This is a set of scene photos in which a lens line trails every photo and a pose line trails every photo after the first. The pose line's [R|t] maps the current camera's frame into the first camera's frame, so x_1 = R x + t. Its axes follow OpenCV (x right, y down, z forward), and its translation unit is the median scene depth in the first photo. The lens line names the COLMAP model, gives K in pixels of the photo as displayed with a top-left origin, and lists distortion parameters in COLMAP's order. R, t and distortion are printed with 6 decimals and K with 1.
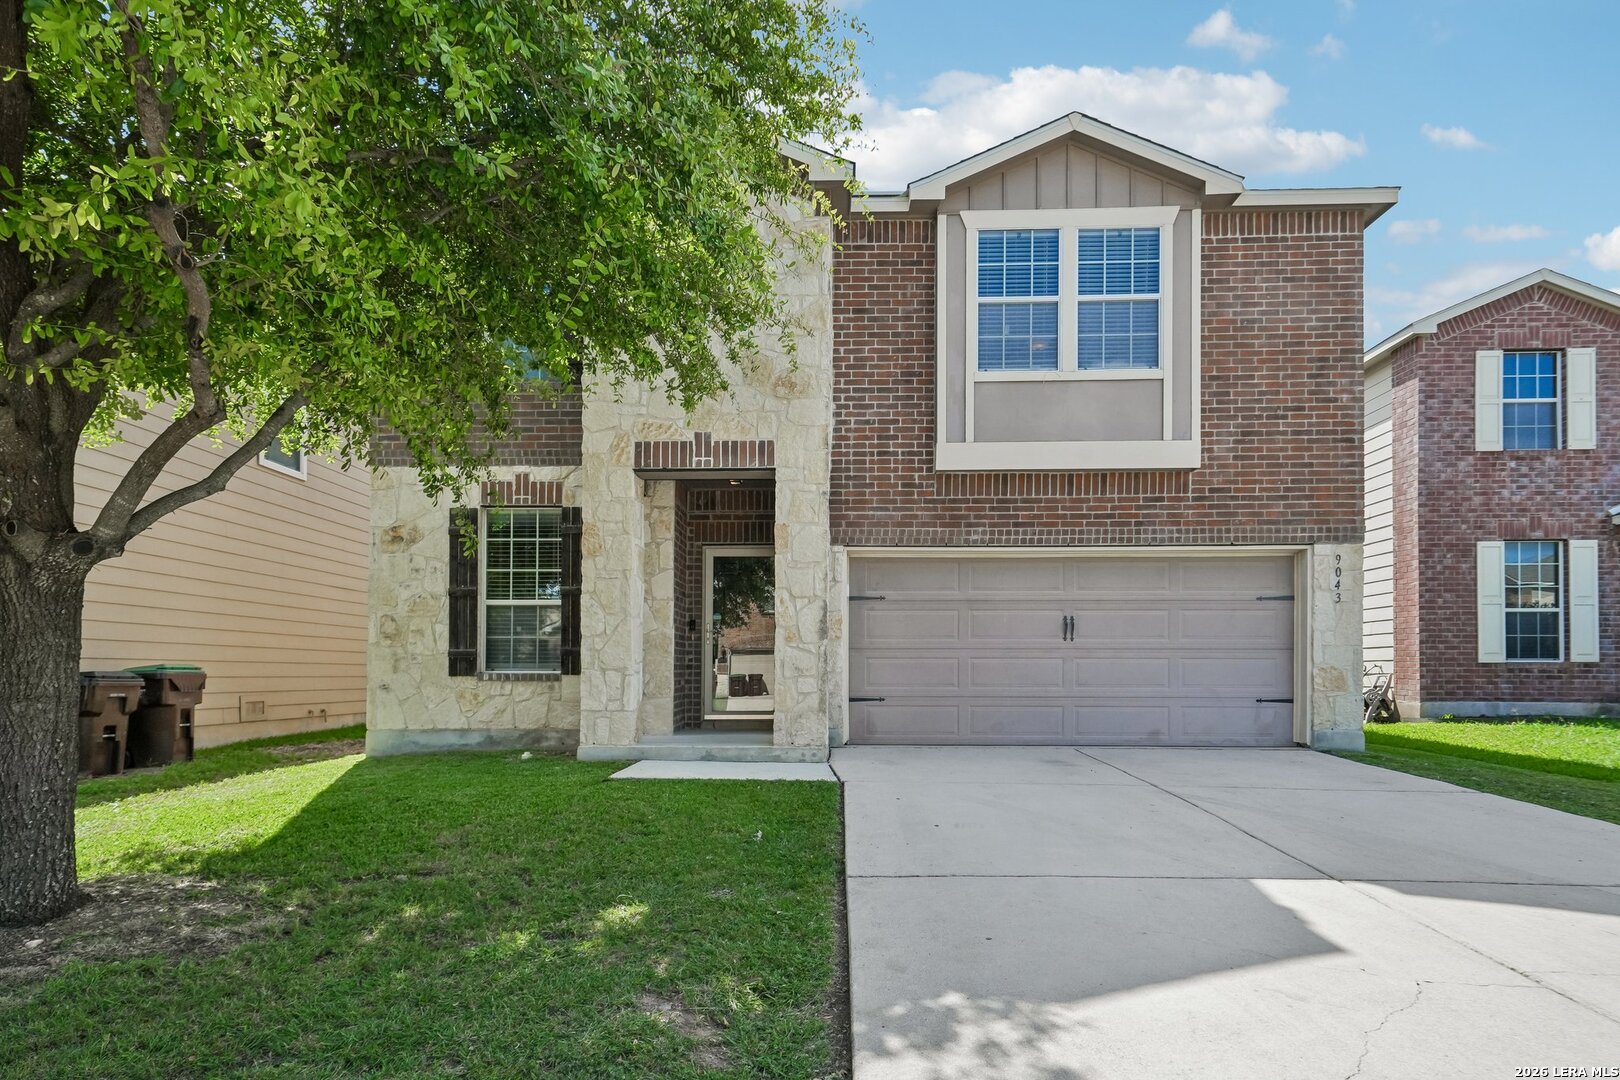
lens RADIAL K [[858.3, 0, 790.2], [0, 858.3, 653.2], [0, 0, 1]] dist [0.010306, 0.000440]
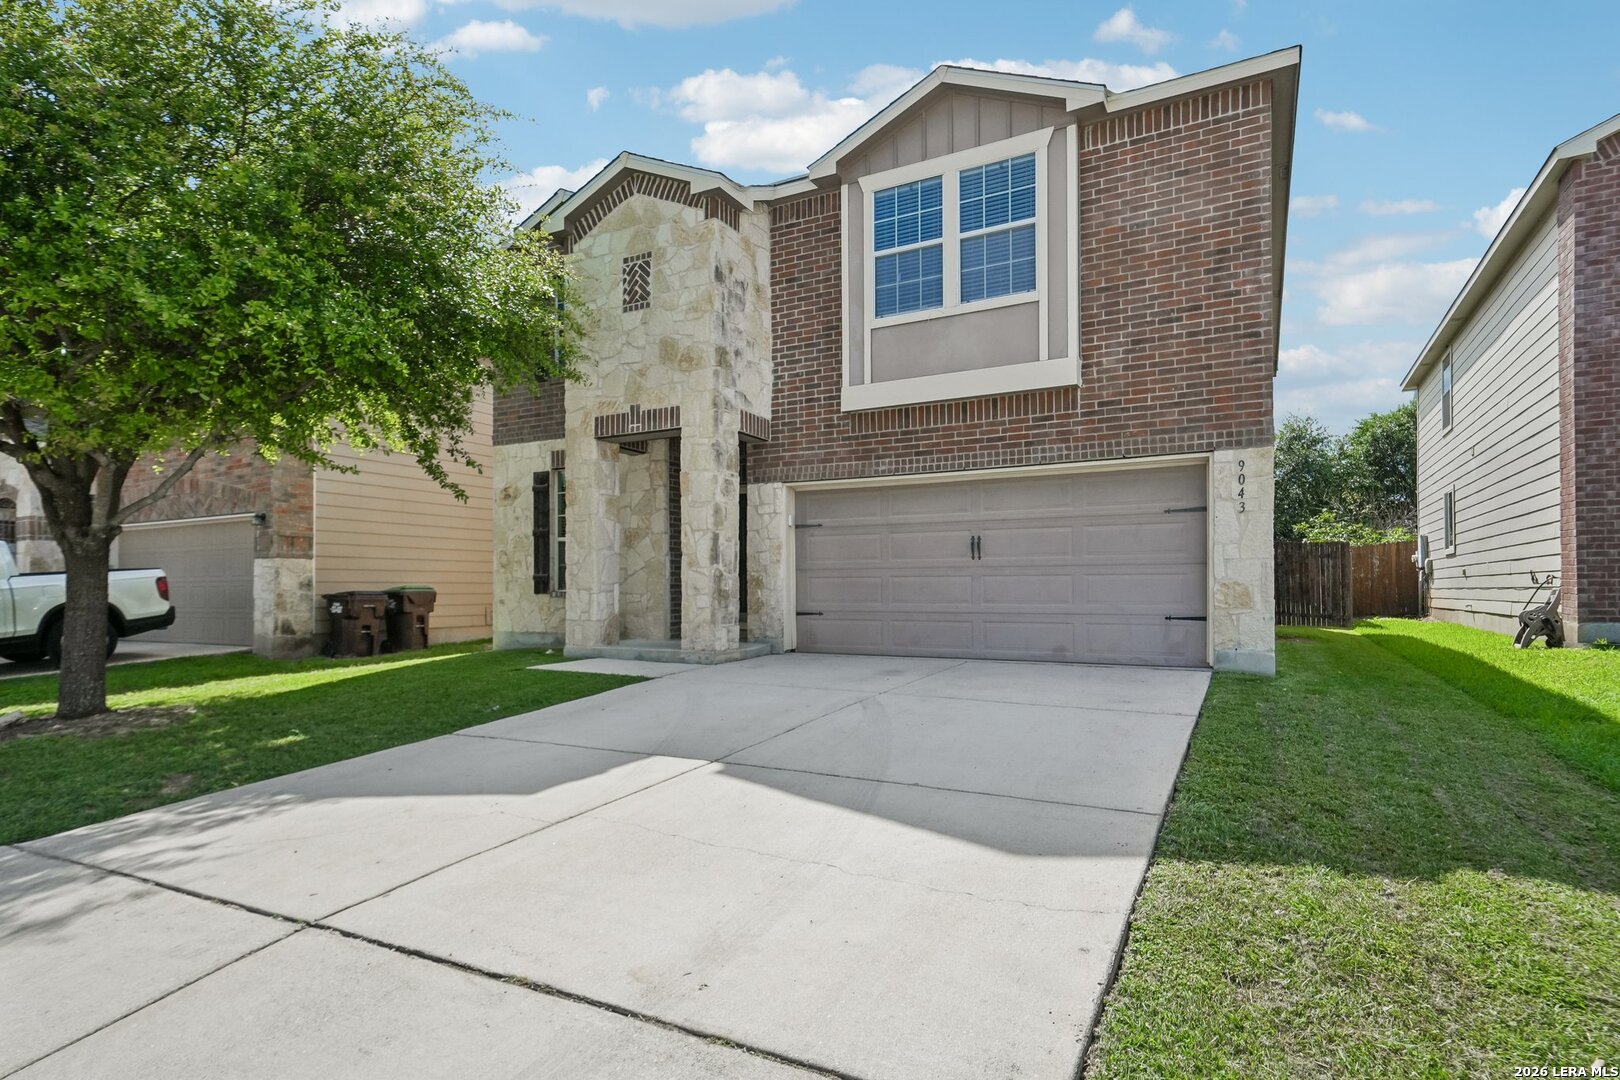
lens RADIAL K [[832.1, 0, 808.9], [0, 832.1, 569.1], [0, 0, 1]] dist [0.013805, 0.000145]
pose [[0.896979, -0.014904, -0.441821, 0.605460], [0.016333, 0.999866, -0.000571, -0.005228], [0.441771, -0.006704, 0.897103, -0.006092]]
